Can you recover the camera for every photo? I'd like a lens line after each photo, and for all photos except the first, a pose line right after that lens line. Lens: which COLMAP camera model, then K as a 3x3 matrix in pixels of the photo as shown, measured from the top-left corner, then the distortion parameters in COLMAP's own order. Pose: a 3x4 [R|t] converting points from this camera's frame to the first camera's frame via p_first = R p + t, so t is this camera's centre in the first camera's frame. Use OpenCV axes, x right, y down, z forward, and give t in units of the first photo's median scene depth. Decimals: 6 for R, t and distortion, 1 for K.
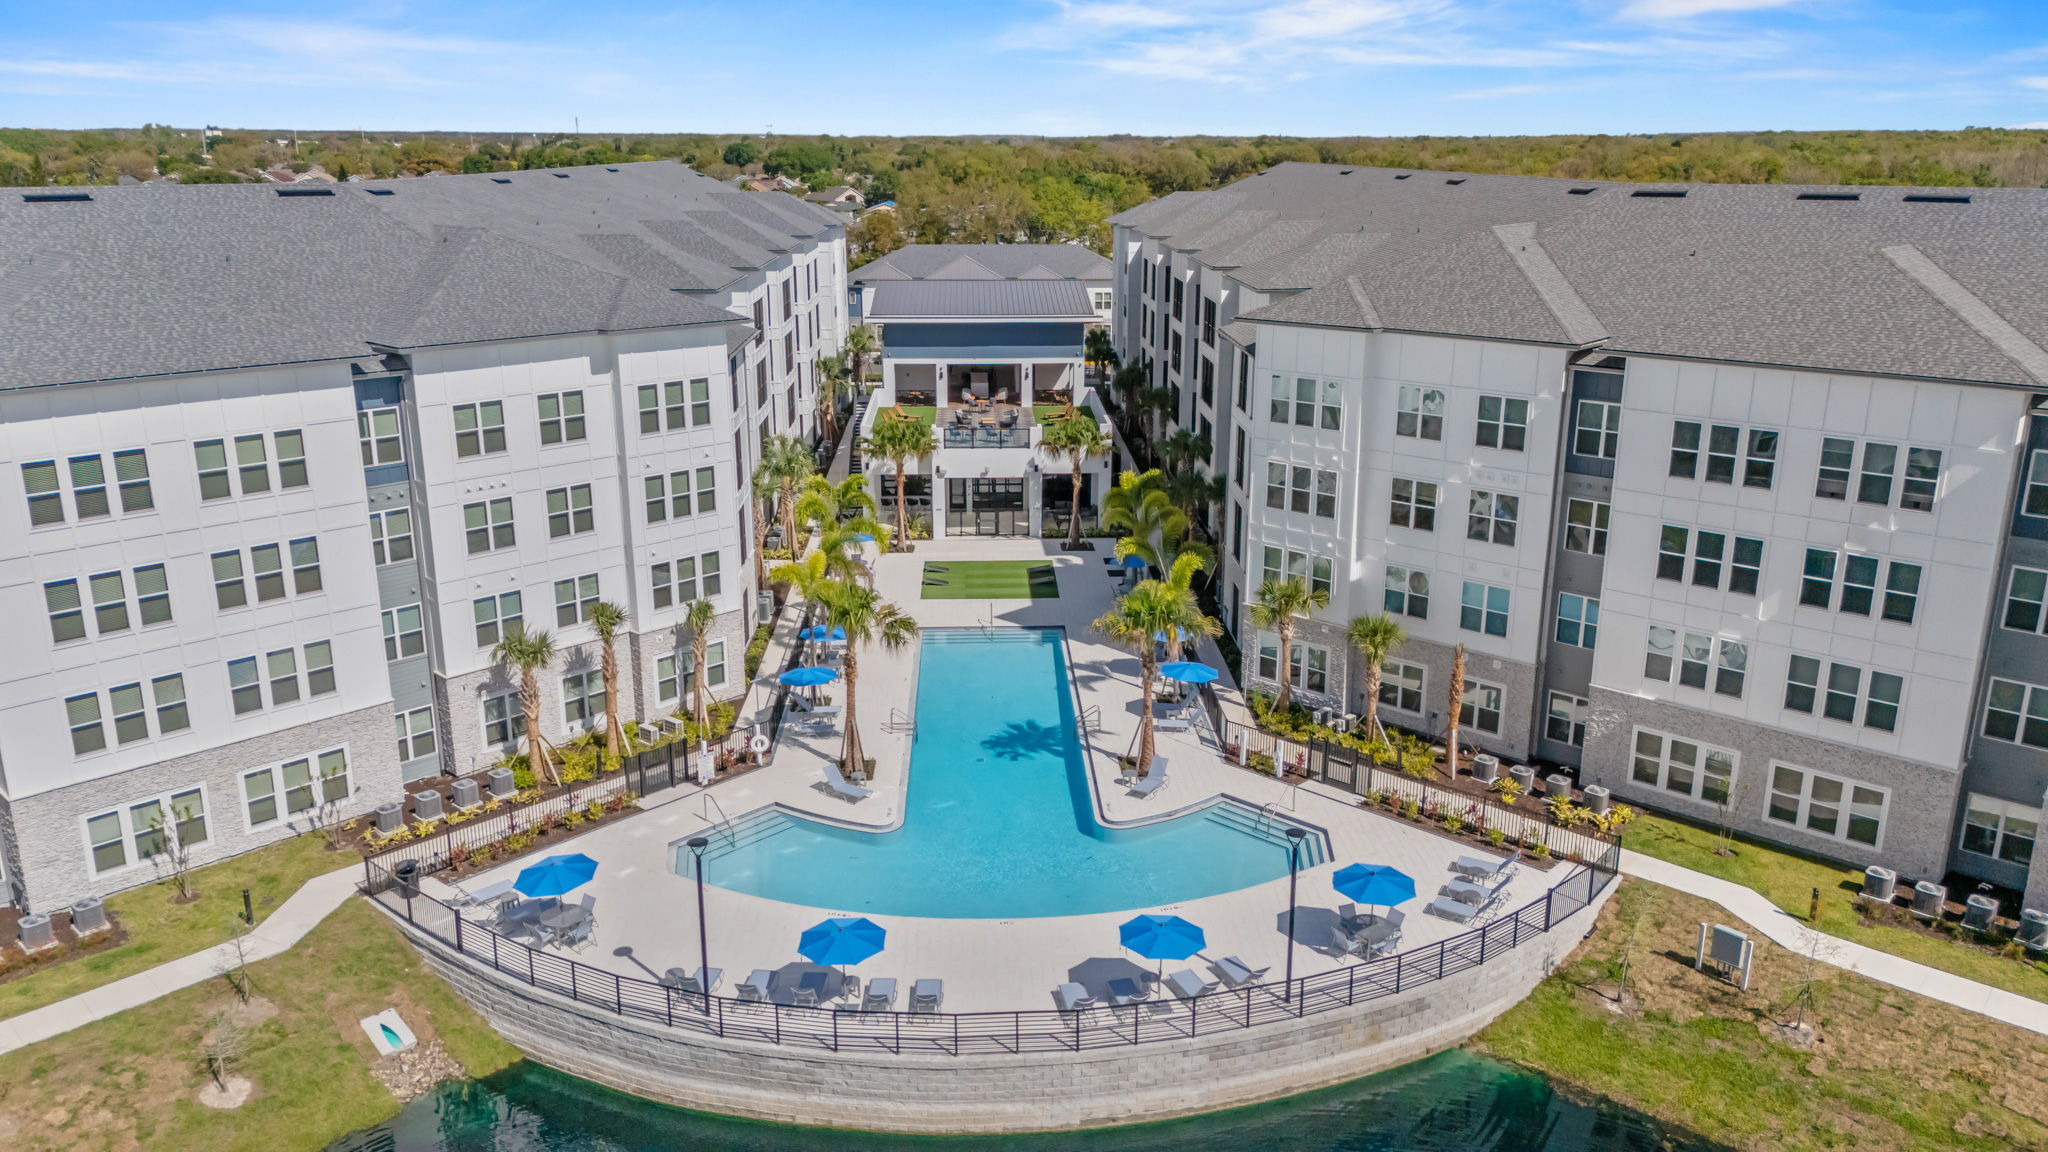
lens RADIAL K [[1532.5, 0, 1024.0], [0, 1532.5, 576.0], [0, 0, 1]] dist [0.154725, -0.000392]
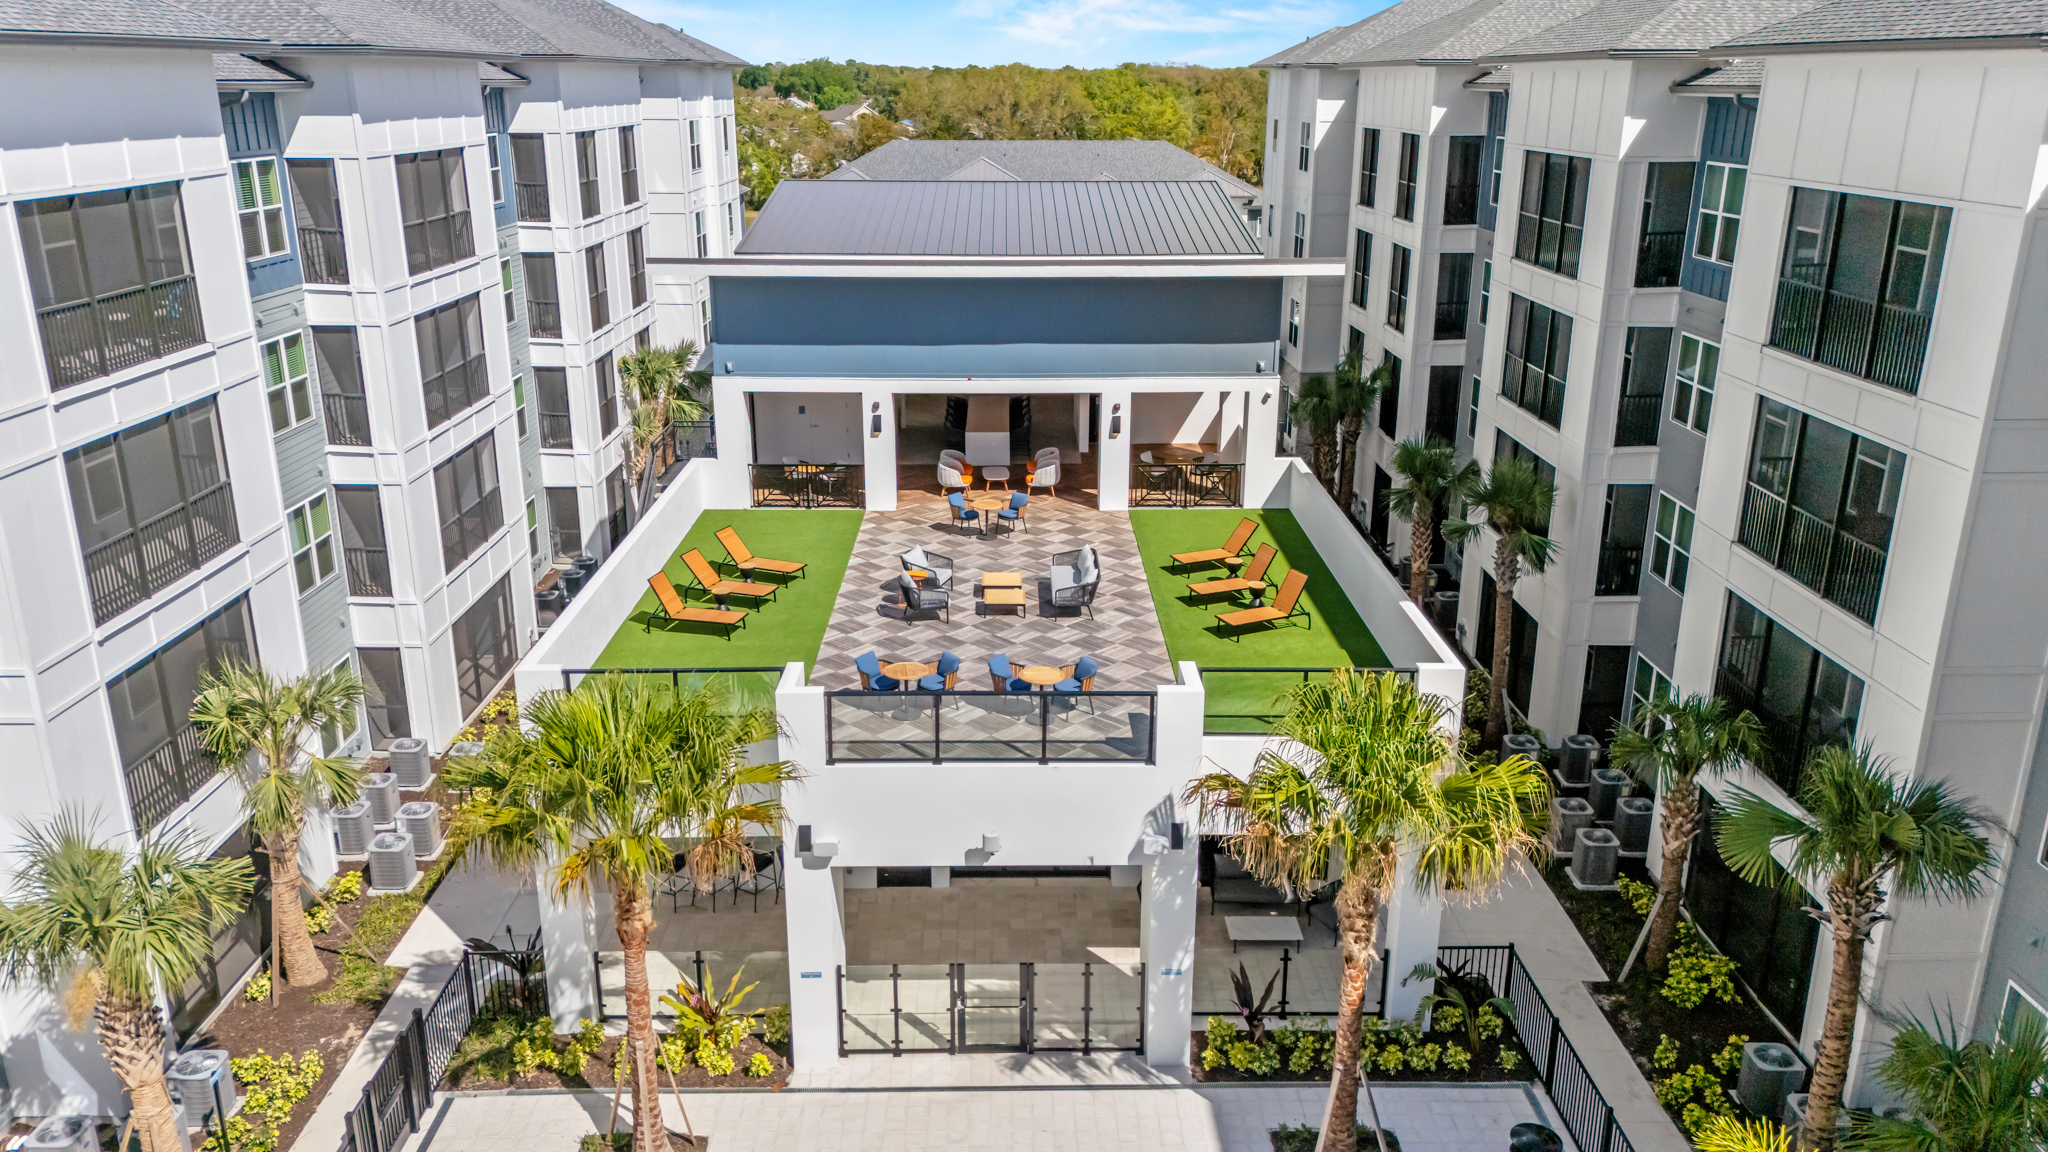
lens RADIAL K [[1526.4, 0, 1024.0], [0, 1526.4, 576.0], [0, 0, 1]] dist [0.078684, -0.071740]
pose [[0.999707, 0.010419, -0.021839, -0.013258], [-0.009568, 0.999206, 0.038681, -0.124679], [0.022225, -0.038461, 0.999013, 0.738326]]
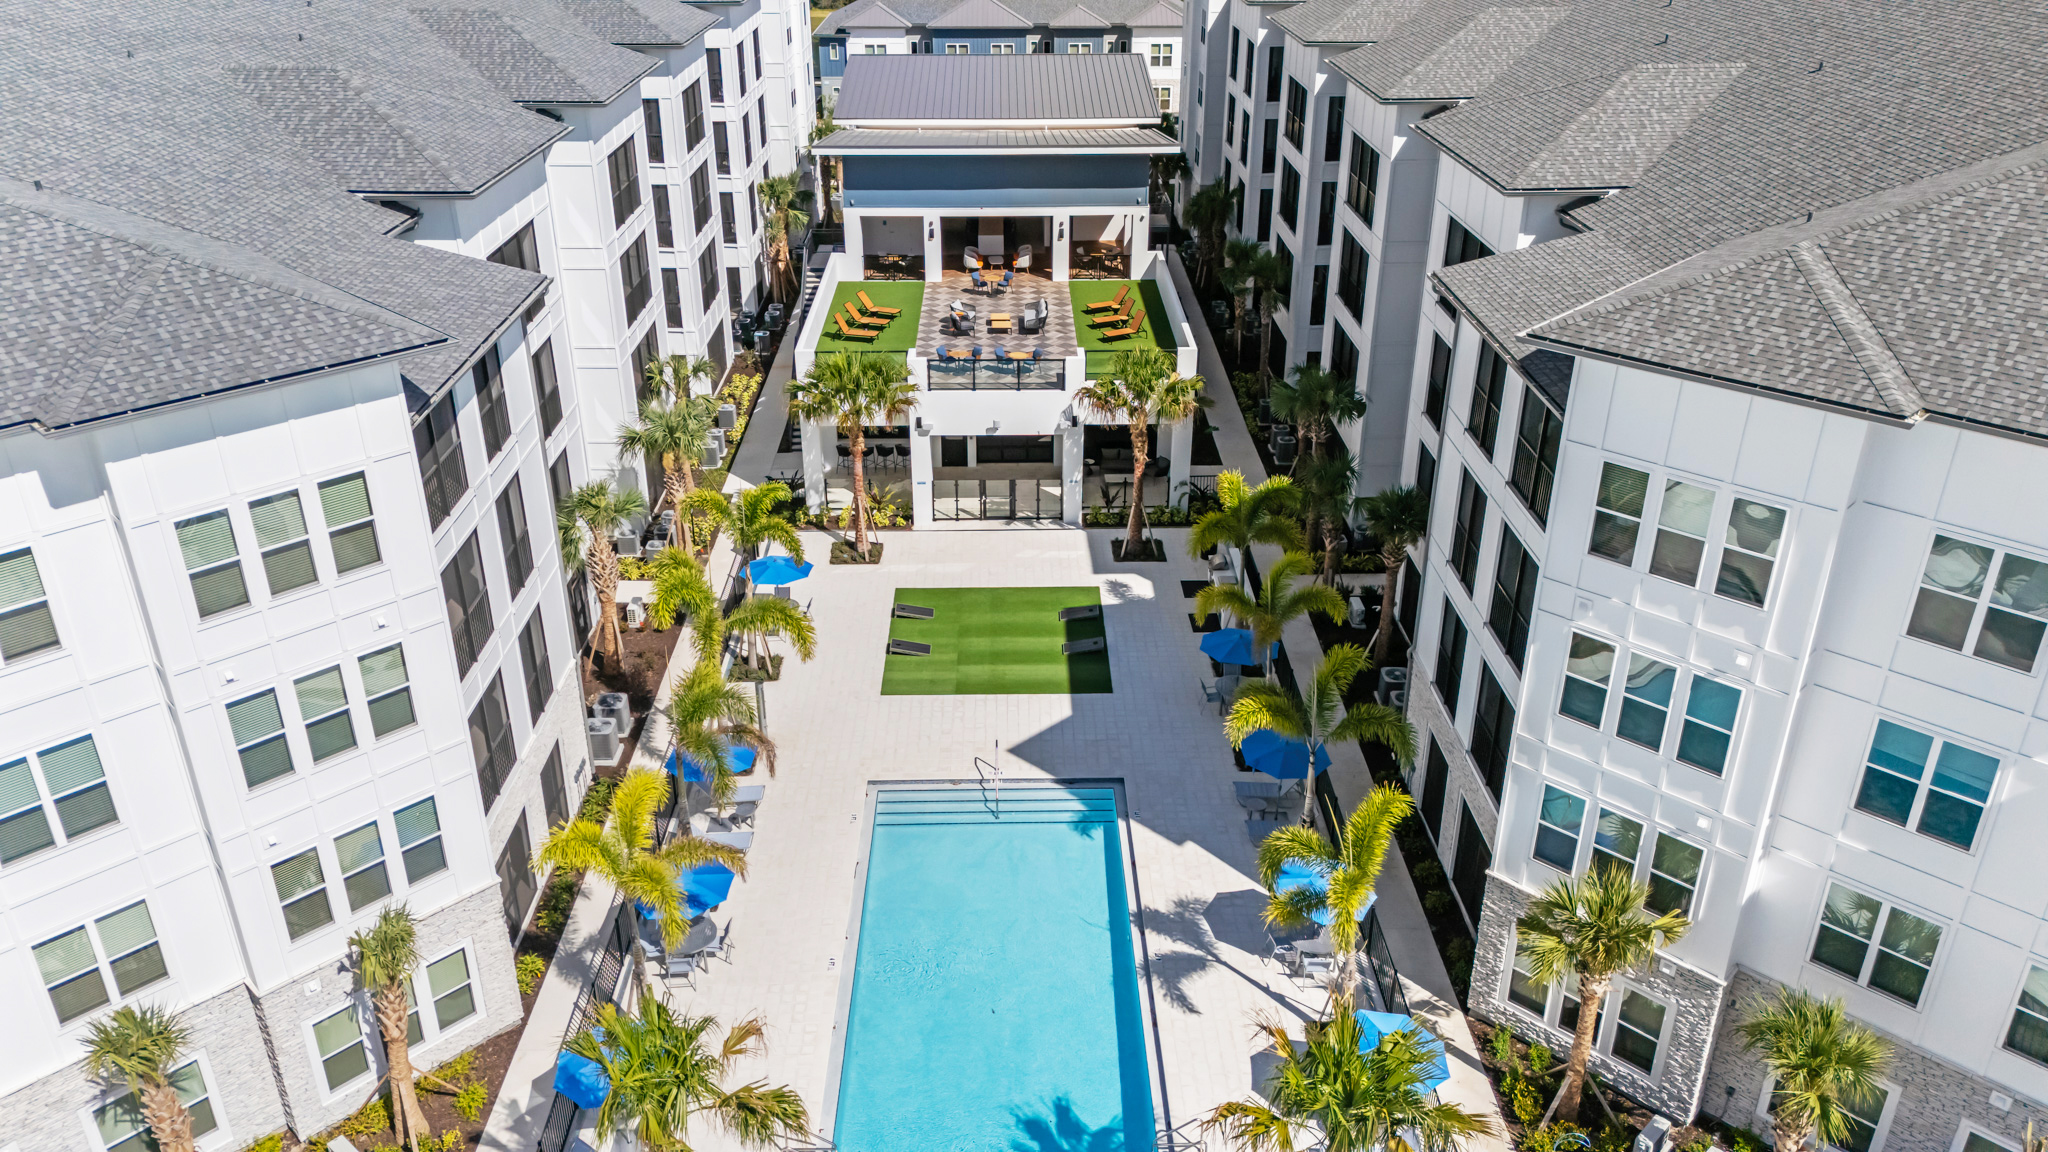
lens RADIAL K [[1526.4, 0, 1024.0], [0, 1526.4, 576.0], [0, 0, 1]] dist [0.078684, -0.071740]
pose [[0.999797, 0.008788, -0.018157, -0.001116], [-0.005251, 0.982467, 0.186361, -0.124310], [0.019476, -0.186228, 0.982314, 0.373774]]
